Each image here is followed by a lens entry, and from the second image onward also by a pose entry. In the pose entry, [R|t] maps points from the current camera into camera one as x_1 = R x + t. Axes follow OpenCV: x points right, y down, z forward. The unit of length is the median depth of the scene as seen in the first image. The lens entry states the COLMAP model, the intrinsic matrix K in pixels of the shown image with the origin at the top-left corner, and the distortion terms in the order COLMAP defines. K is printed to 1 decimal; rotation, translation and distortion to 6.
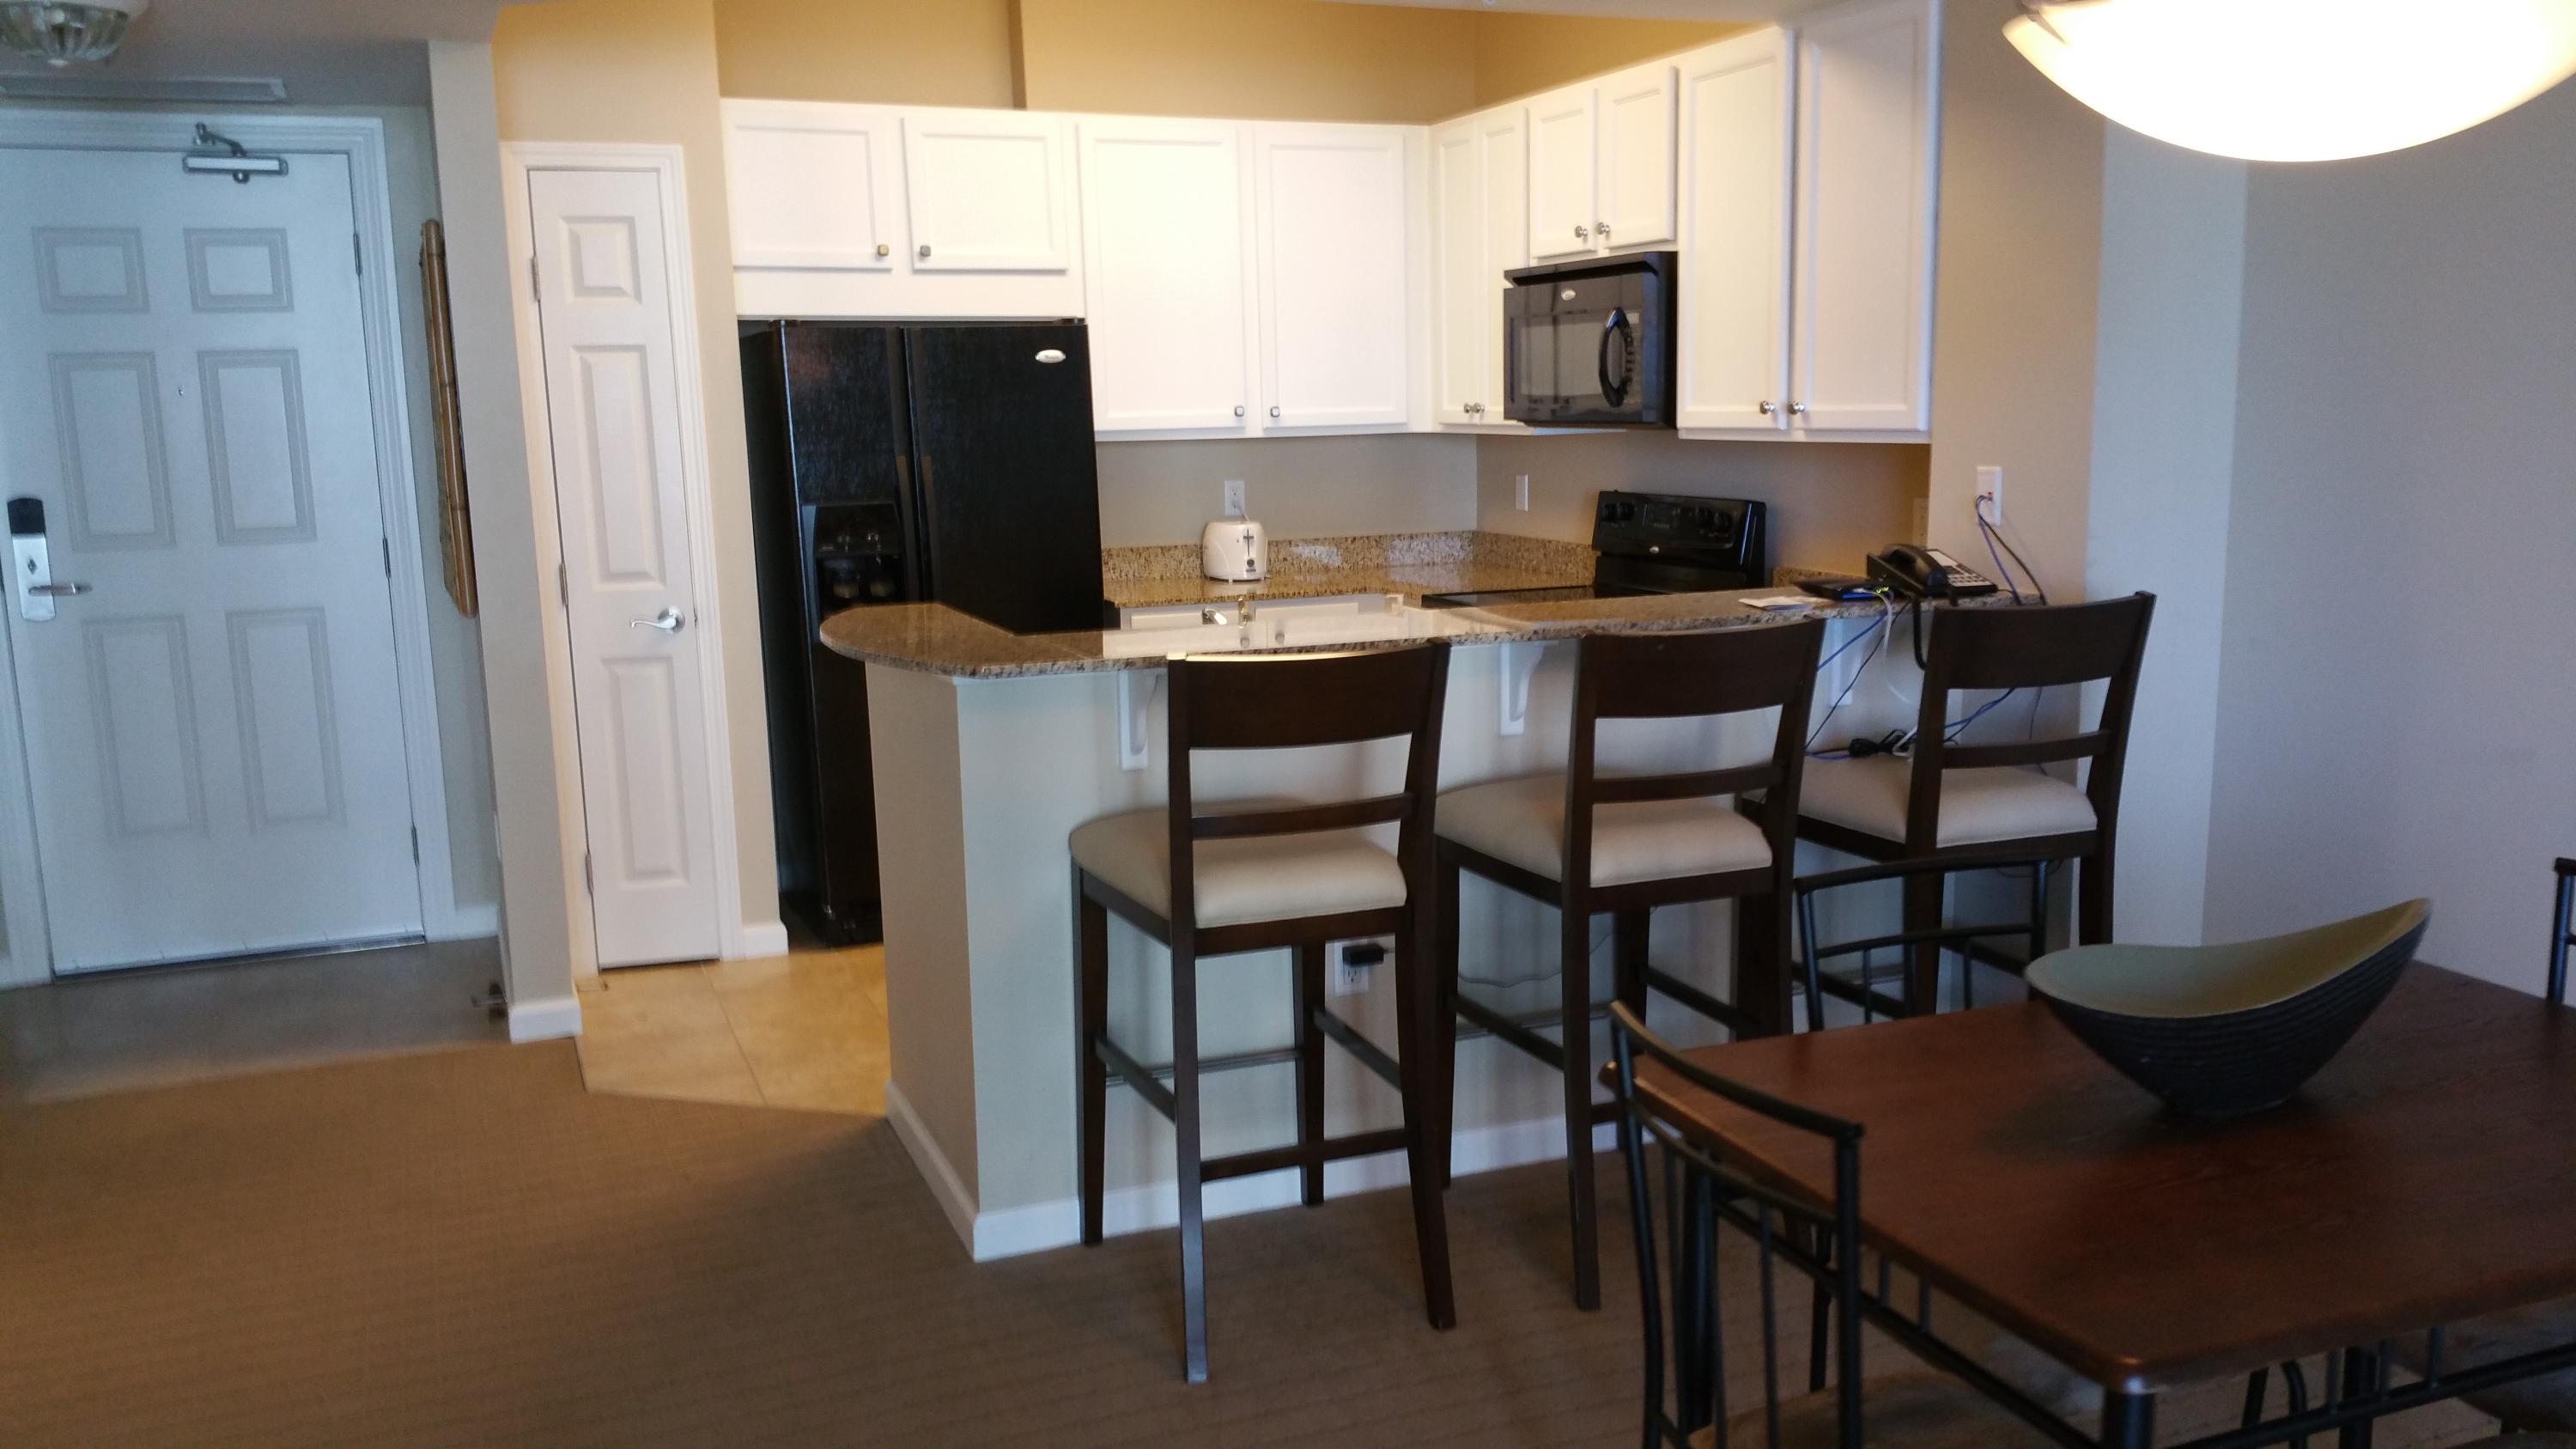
lens RADIAL K [[2029.5, 0, 1335.0], [0, 2029.5, 770.4], [0, 0, 1]] dist [0.038948, -0.121495]
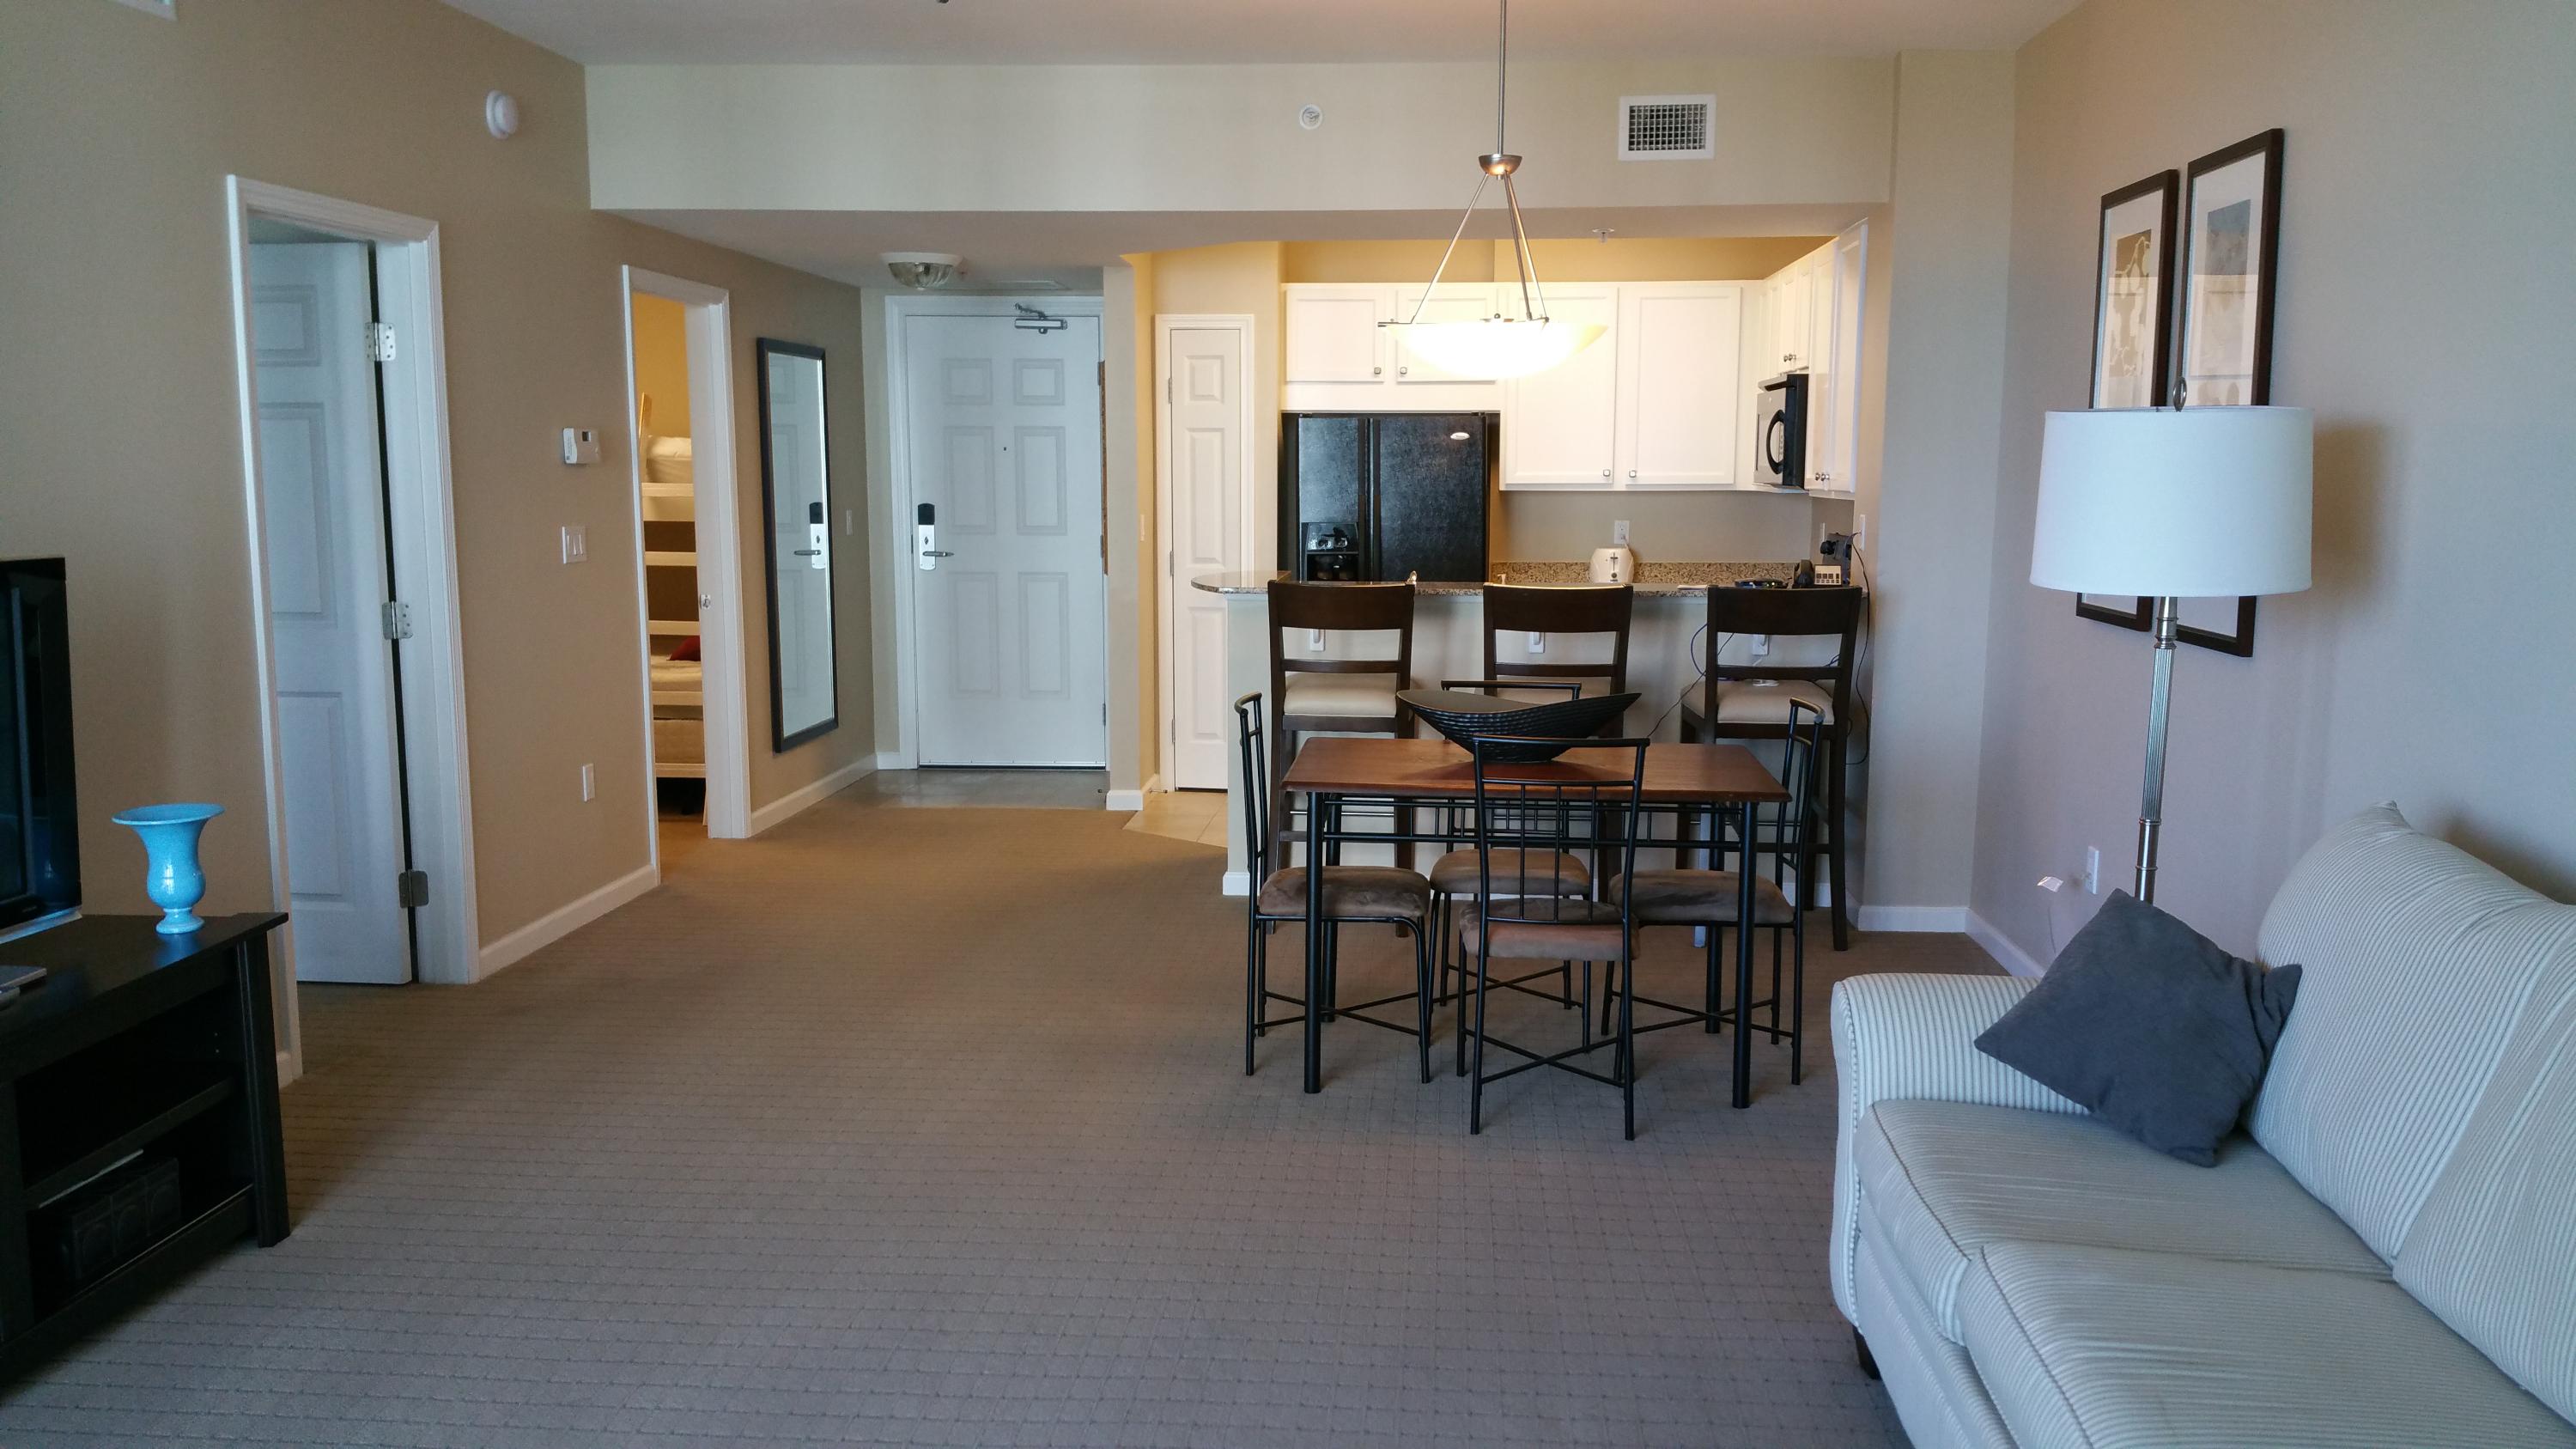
lens RADIAL K [[2029.5, 0, 1342.3], [0, 2029.5, 789.3], [0, 0, 1]] dist [0.038948, -0.121495]
pose [[0.892168, 0.090438, -0.442558, 0.524802], [-0.098376, 0.995137, 0.005040, 0.076290], [0.440862, 0.039041, 0.896726, -0.480438]]
